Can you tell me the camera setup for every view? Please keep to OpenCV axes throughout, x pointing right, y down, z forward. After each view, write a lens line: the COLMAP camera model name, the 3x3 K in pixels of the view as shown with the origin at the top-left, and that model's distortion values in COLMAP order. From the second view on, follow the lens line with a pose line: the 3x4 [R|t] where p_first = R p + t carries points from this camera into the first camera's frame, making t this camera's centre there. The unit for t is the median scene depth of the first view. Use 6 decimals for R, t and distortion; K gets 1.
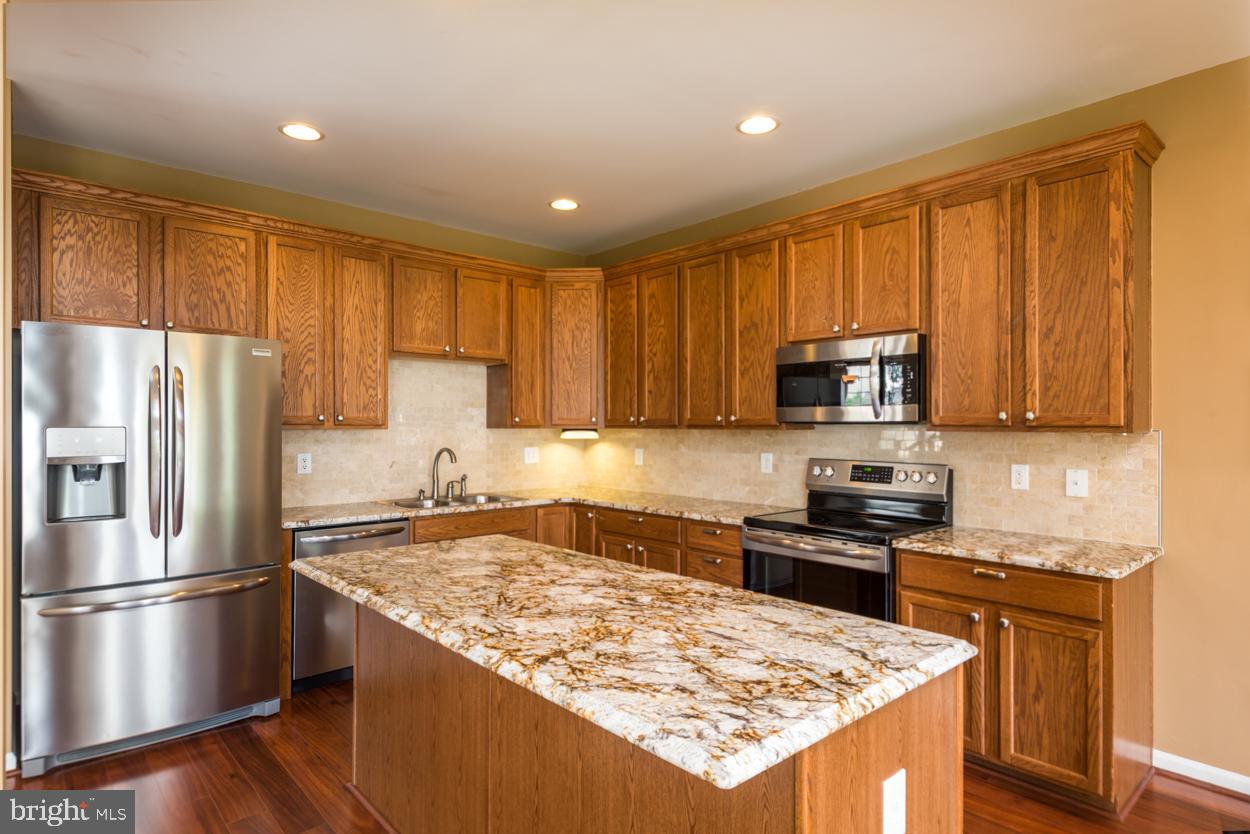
lens RADIAL K [[673.8, 0, 621.5], [0, 673.8, 422.8], [0, 0, 1]] dist [0.019844, -0.001562]
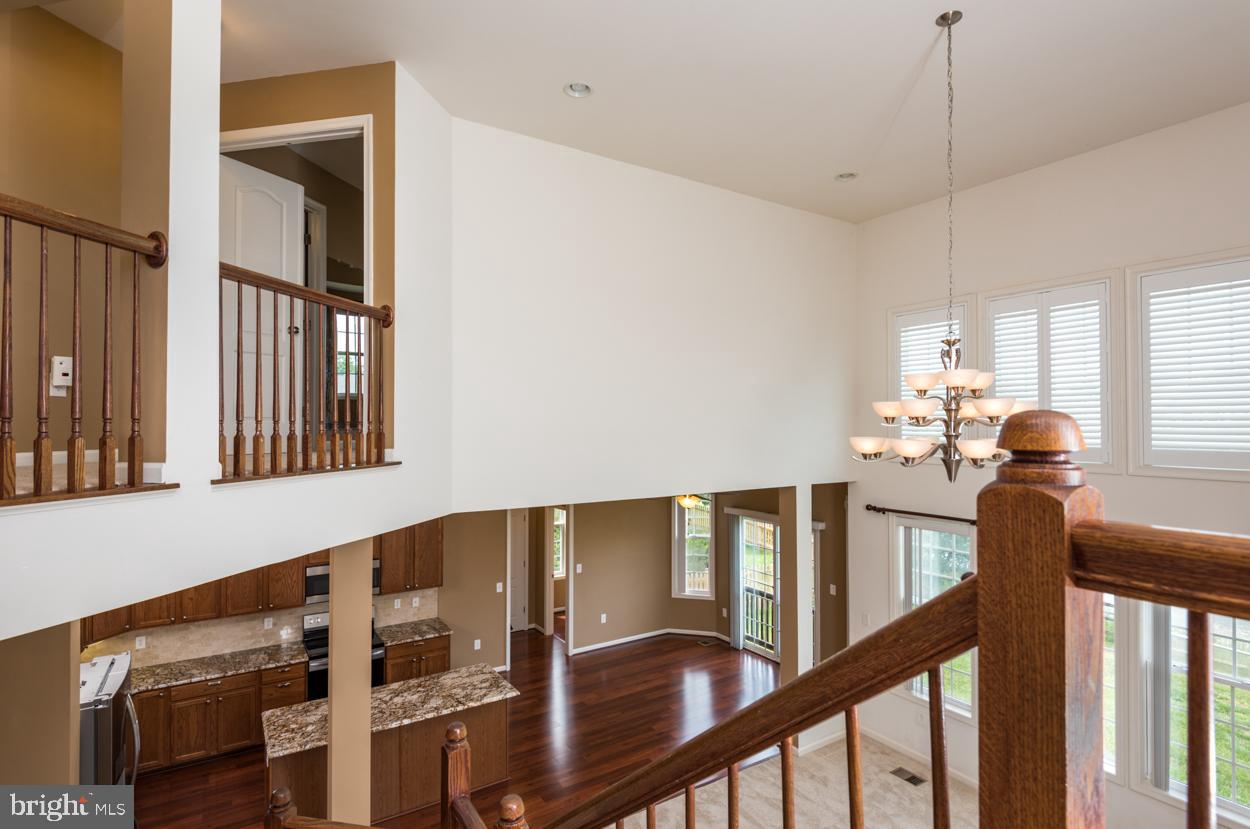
lens RADIAL K [[623.8, 0, 625.0], [0, 623.8, 414.5], [0, 0, 1]] dist [0.039484, -0.036032]
pose [[0.152600, 0.012149, 0.988213, -1.507943], [-0.005078, 0.999921, -0.011508, -0.556148], [-0.988275, -0.003262, 0.152649, -0.248204]]
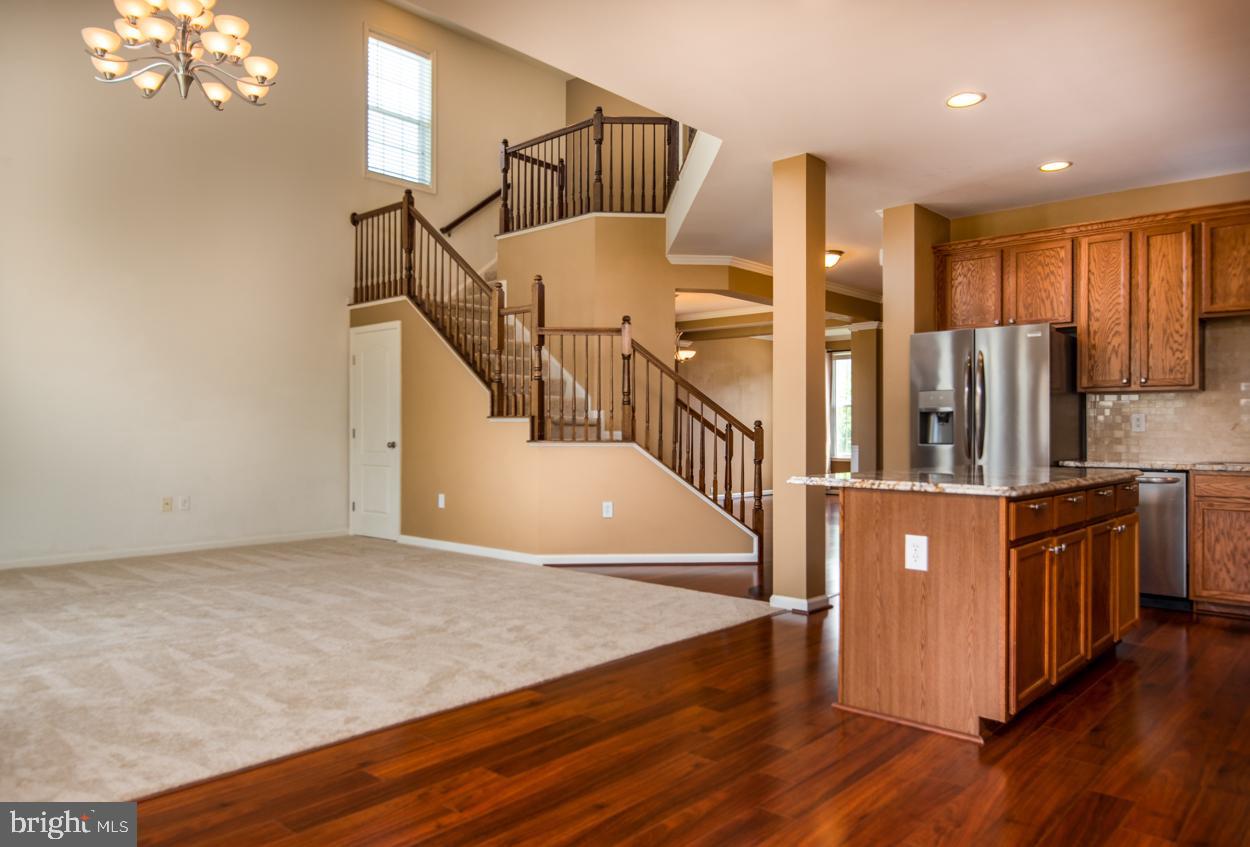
lens RADIAL K [[856.3, 0, 615.6], [0, 856.3, 425.8], [0, 0, 1]] dist [0.035596, -0.040718]
pose [[0.107299, -0.004333, -0.994217, 0.975336], [0.002317, 0.999989, -0.004108, 0.076671], [0.994224, -0.001863, 0.107308, -0.036731]]
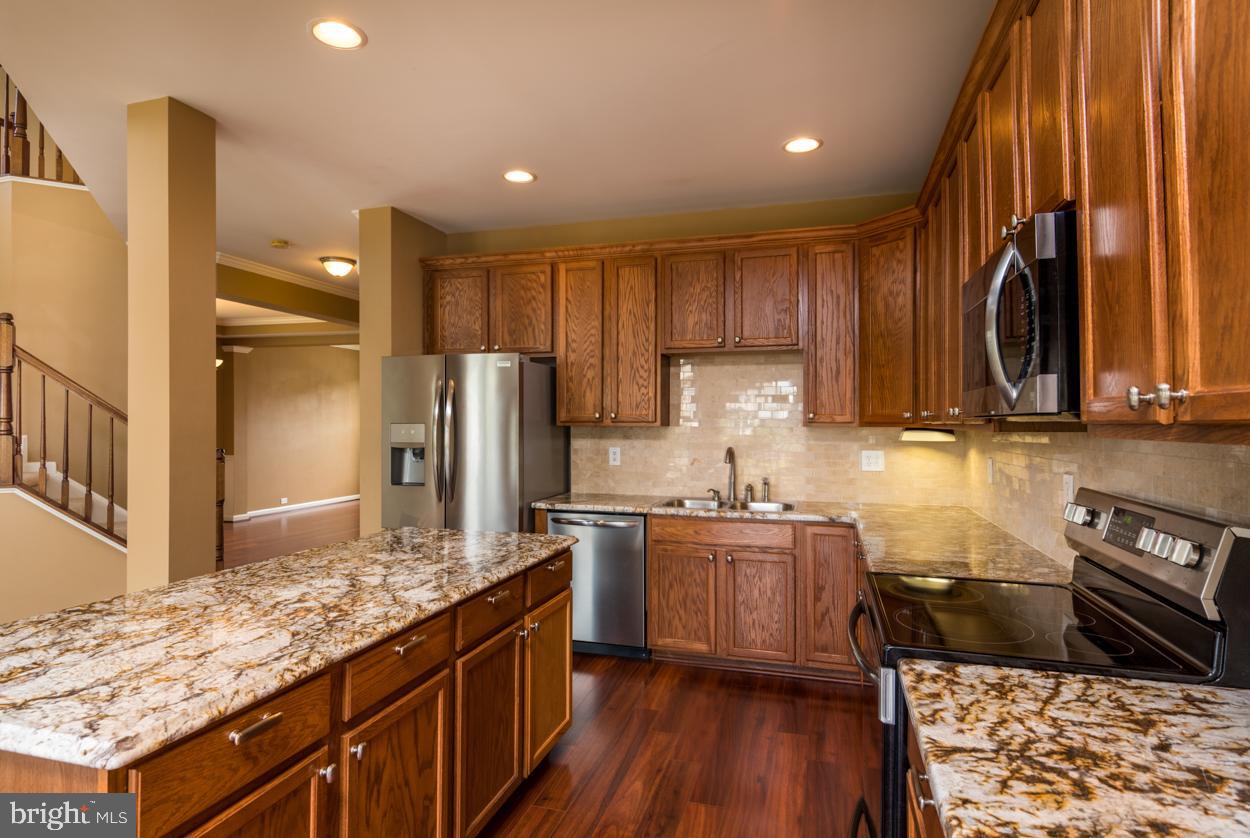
lens RADIAL K [[692.6, 0, 614.3], [0, 692.6, 419.0], [0, 0, 1]] dist [0.029317, -0.001640]
pose [[0.517551, -0.001552, -0.855651, 0.573196], [0.001954, 0.999998, -0.000632, -0.001450], [0.855650, -0.001345, 0.517553, 0.443109]]
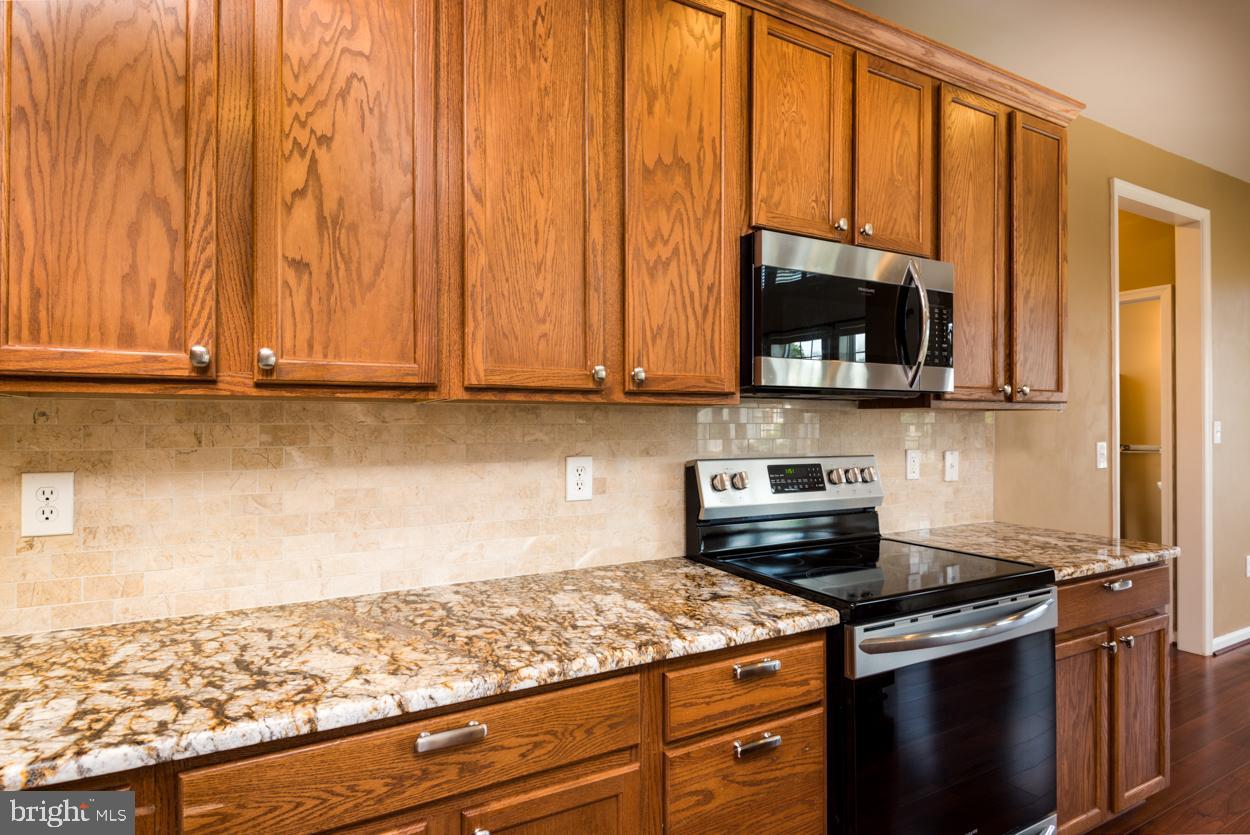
lens RADIAL K [[652.3, 0, 632.4], [0, 652.3, 417.8], [0, 0, 1]] dist [0.026116, -0.023984]
pose [[0.228424, 0.006020, 0.973543, -0.235878], [-0.003609, 0.999979, -0.005337, 0.023506], [-0.973555, -0.002295, 0.228441, 0.971856]]
